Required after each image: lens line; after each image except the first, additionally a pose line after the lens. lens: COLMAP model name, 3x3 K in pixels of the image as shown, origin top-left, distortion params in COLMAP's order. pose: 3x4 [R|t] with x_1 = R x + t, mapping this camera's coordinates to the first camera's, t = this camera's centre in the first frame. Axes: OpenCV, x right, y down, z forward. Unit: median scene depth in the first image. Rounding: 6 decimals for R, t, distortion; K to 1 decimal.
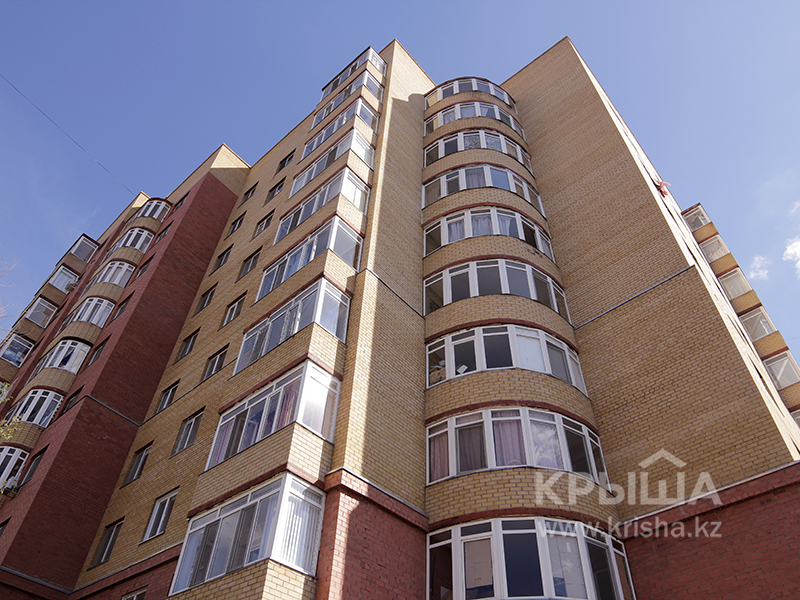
lens RADIAL K [[590.5, 0, 409.9], [0, 590.5, 300.2], [0, 0, 1]] dist [-0.109026, -0.000565]
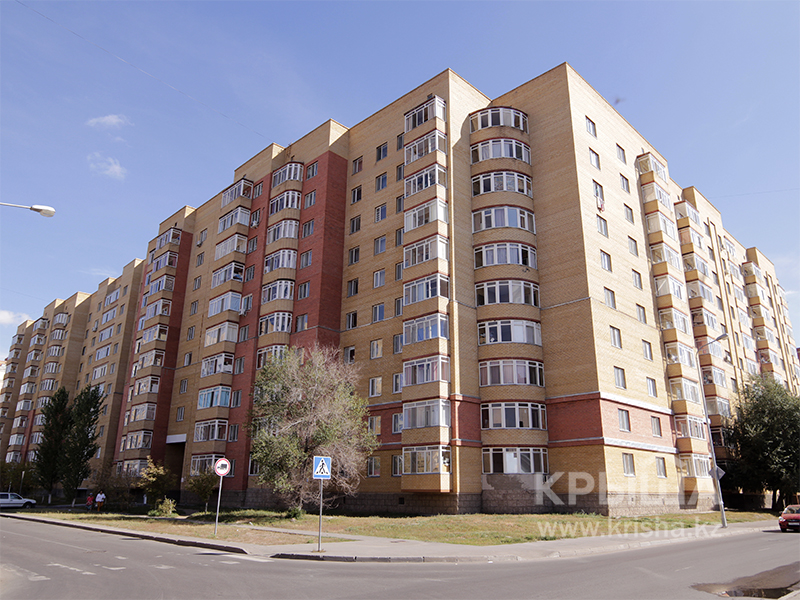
lens RADIAL K [[590.5, 0, 409.9], [0, 590.5, 300.2], [0, 0, 1]] dist [-0.109026, -0.000565]
pose [[0.998186, -0.033406, -0.050077, -0.136187], [0.053446, 0.874596, 0.481897, -1.283350], [0.027699, -0.483699, 0.874796, -1.179286]]
